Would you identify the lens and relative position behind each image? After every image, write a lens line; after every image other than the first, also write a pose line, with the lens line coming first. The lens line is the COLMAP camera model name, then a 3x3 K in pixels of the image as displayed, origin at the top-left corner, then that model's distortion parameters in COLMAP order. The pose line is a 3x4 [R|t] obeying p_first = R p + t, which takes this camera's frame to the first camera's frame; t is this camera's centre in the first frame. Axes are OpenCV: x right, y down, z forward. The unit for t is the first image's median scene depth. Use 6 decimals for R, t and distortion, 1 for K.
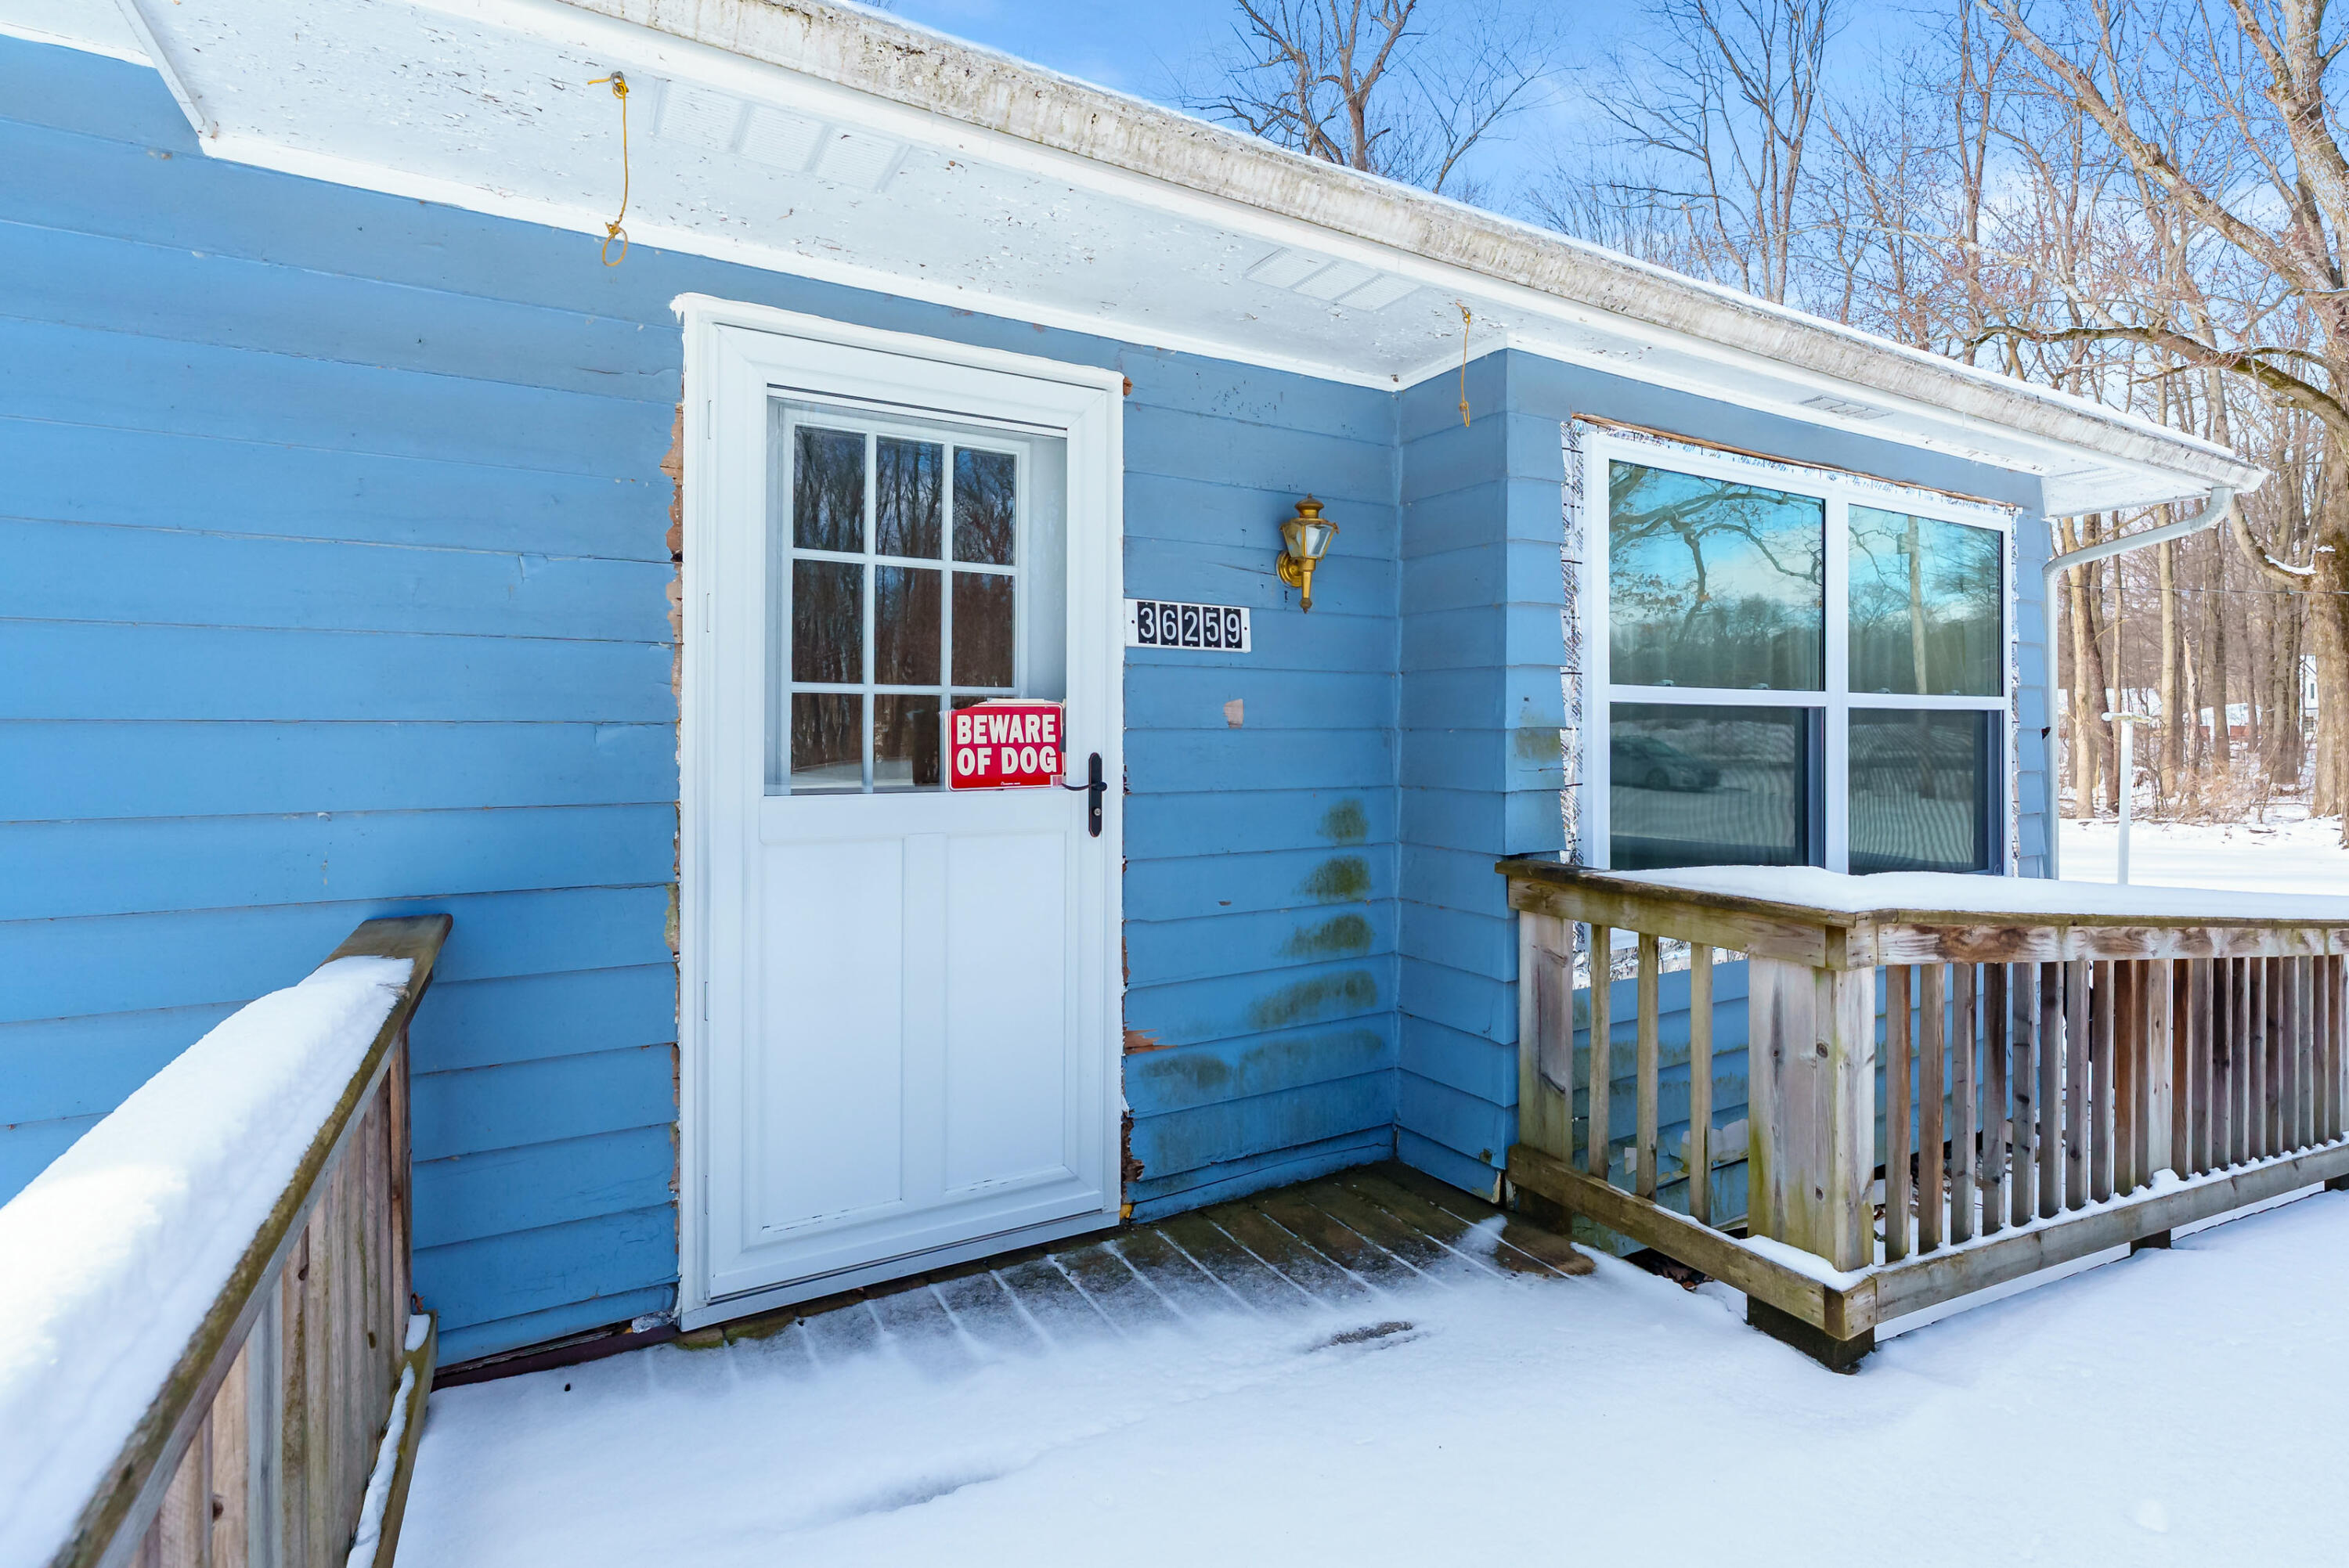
lens RADIAL K [[1089.8, 0, 1187.9], [0, 1089.8, 728.5], [0, 0, 1]] dist [-0.000365, -0.000418]
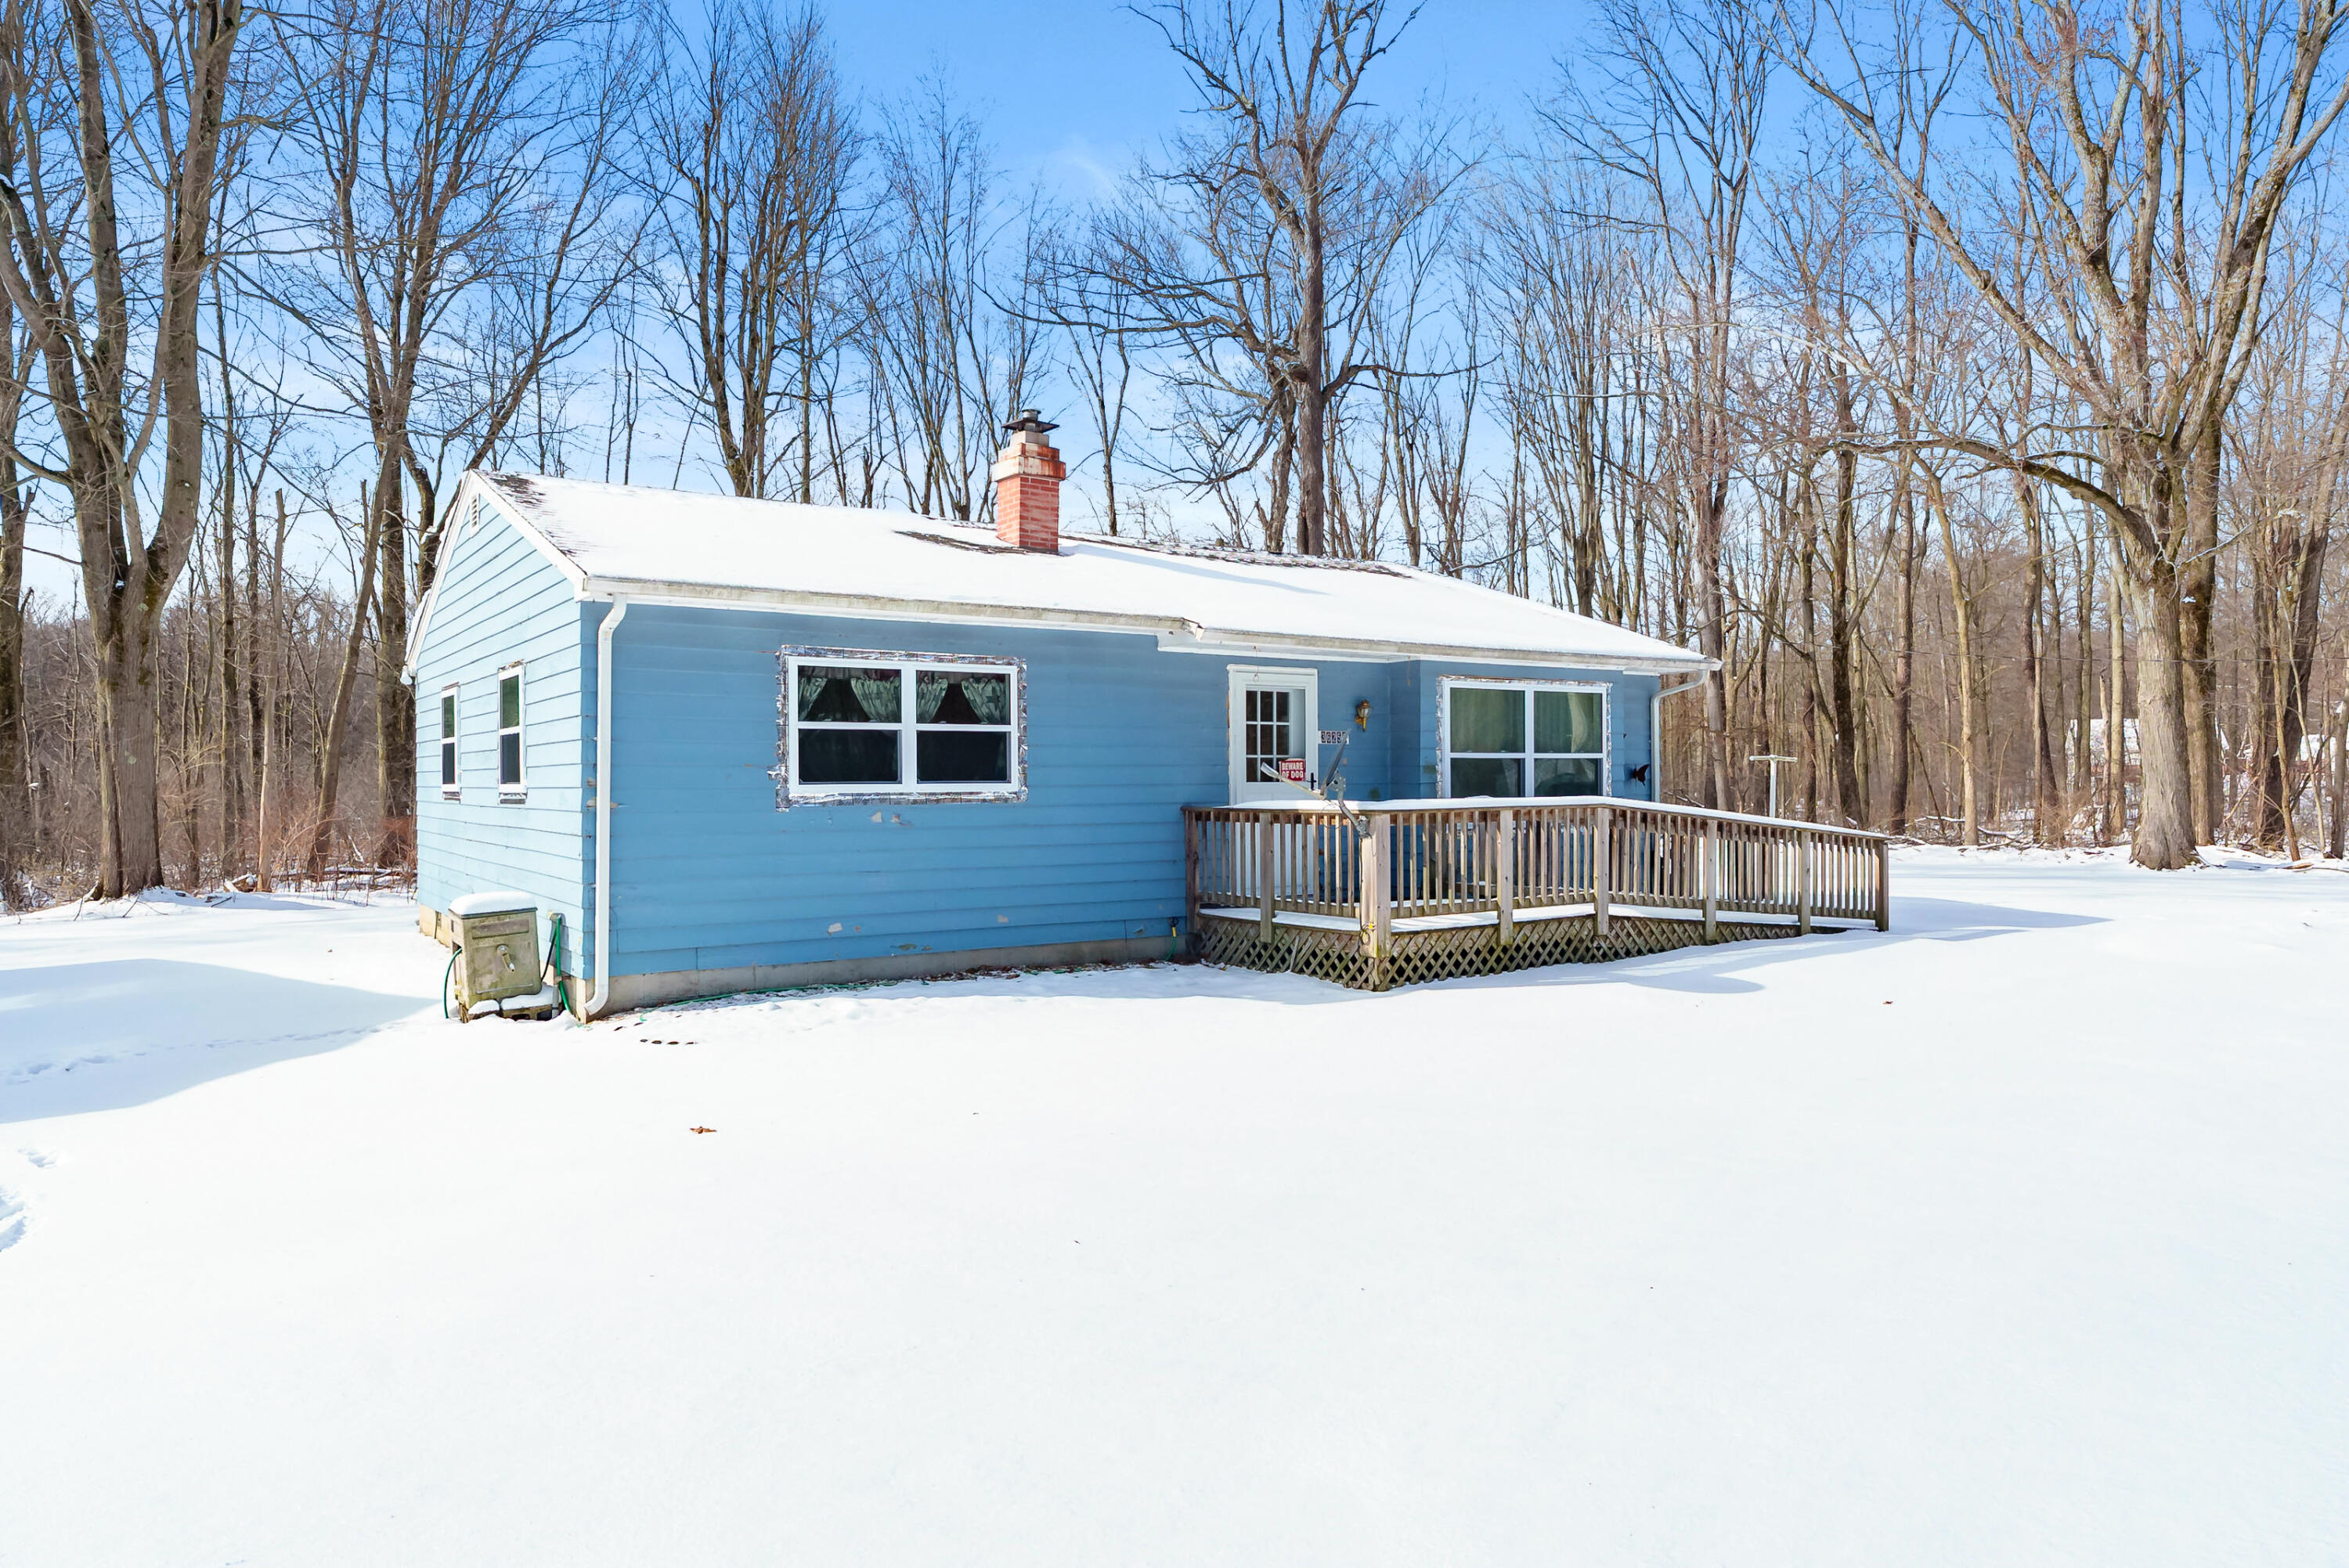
lens RADIAL K [[1429.8, 0, 1174.5], [0, 1429.8, 784.0], [0, 0, 1]] dist [-0.000190, 0.000723]
pose [[0.996887, -0.007423, 0.078496, -0.919468], [0.006796, 0.999943, 0.008257, 0.017845], [-0.078553, -0.007698, 0.996880, -3.770240]]
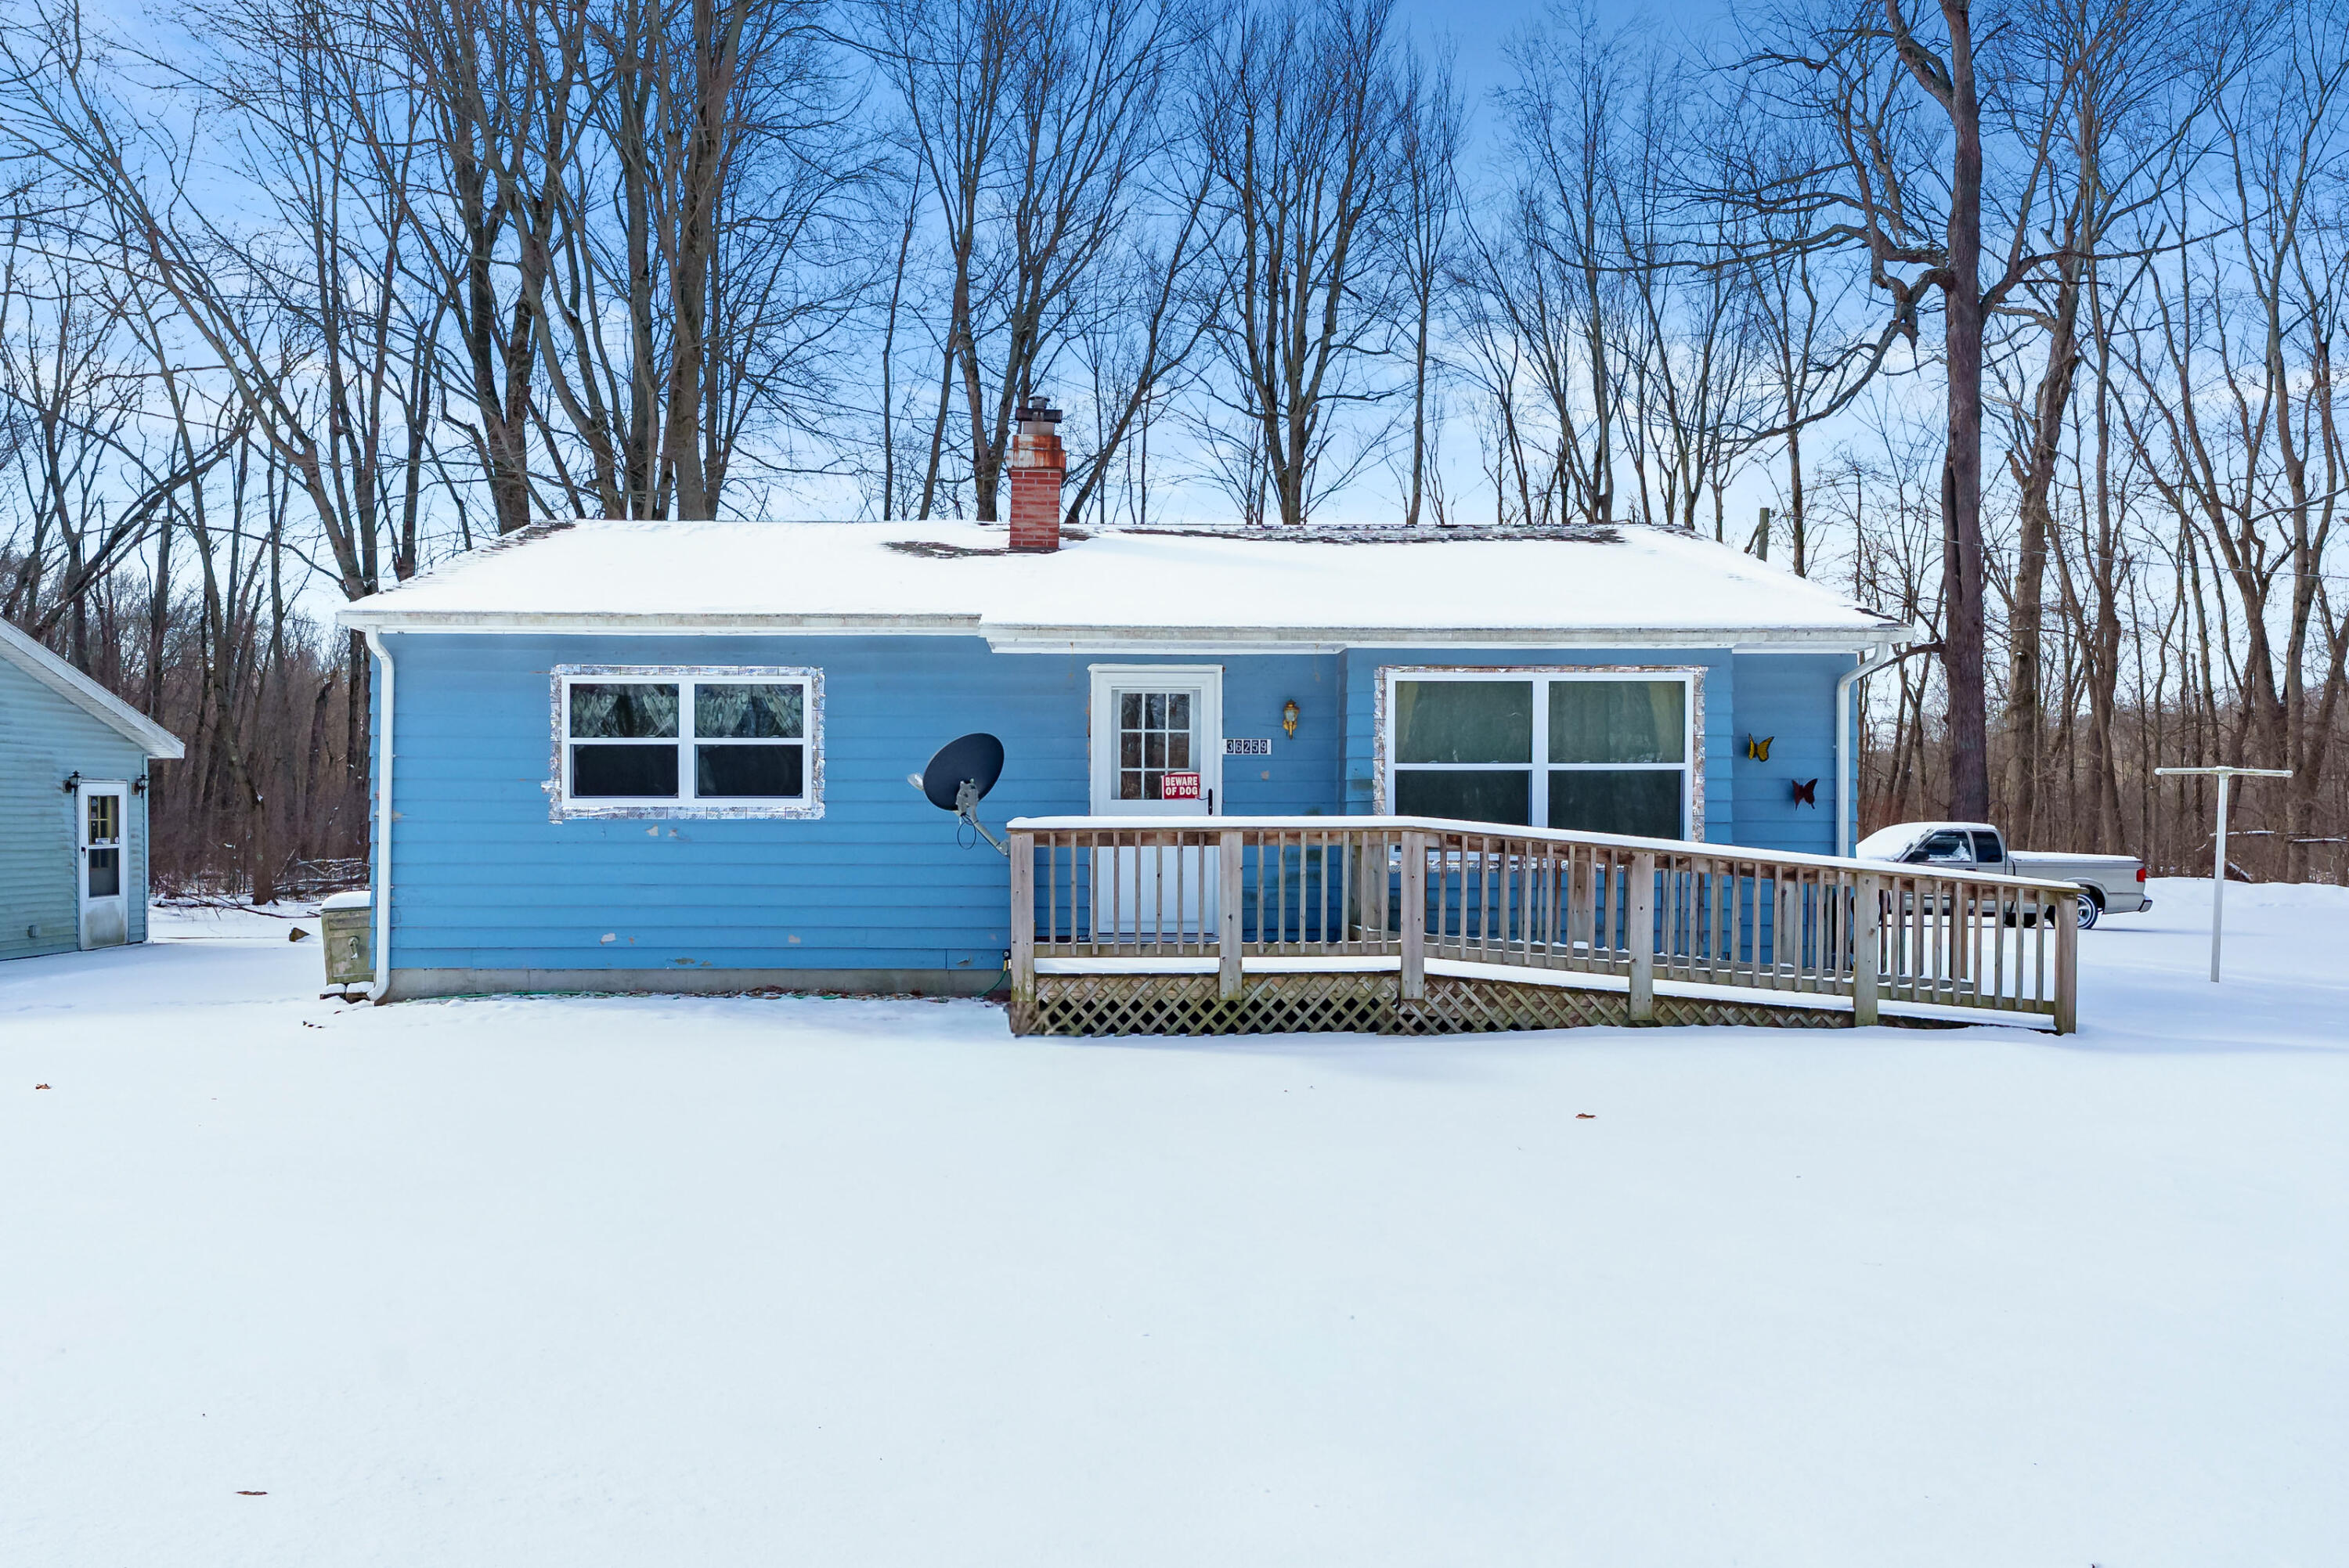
lens RADIAL K [[1589.8, 0, 1173.9], [0, 1589.8, 822.1], [0, 0, 1]] dist [-0.000972, 0.000023]
pose [[0.889272, -0.000339, -0.457378, 1.875398], [0.003299, 0.999978, 0.005673, 0.090790], [0.457366, -0.006554, 0.889254, -3.057230]]
